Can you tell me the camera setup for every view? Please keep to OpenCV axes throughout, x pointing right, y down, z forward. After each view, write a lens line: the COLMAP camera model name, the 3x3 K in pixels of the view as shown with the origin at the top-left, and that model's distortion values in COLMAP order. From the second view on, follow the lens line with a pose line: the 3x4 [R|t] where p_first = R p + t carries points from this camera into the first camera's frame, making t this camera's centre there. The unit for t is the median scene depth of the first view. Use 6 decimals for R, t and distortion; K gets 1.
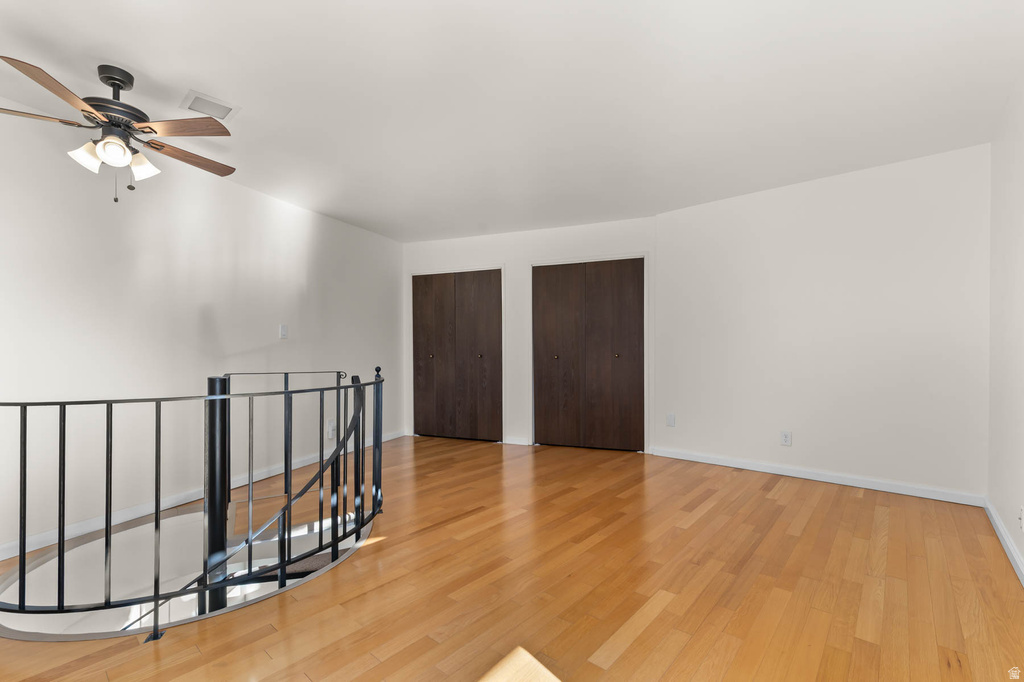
lens RADIAL K [[445.1, 0, 514.8], [0, 445.1, 349.0], [0, 0, 1]] dist [-0.001362, -0.000178]
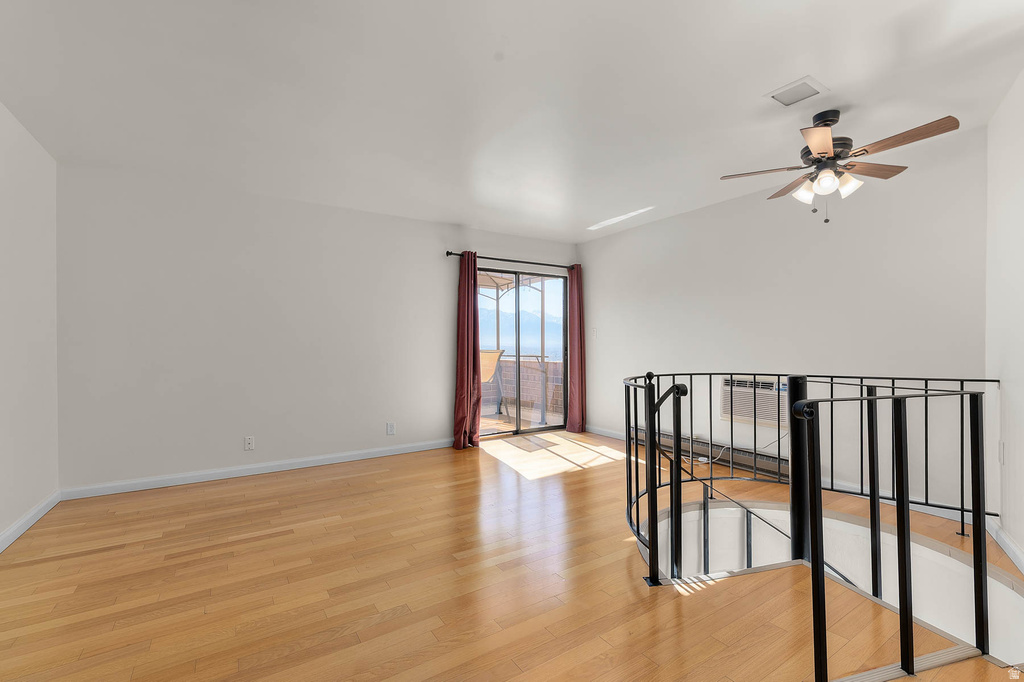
lens RADIAL K [[445.1, 0, 514.8], [0, 445.1, 349.0], [0, 0, 1]] dist [-0.001362, -0.000178]
pose [[-0.959668, 0.010589, 0.280938, -0.311386], [0.012524, 0.999909, 0.005095, -0.002843], [-0.280858, 0.008408, -0.959713, 1.771872]]
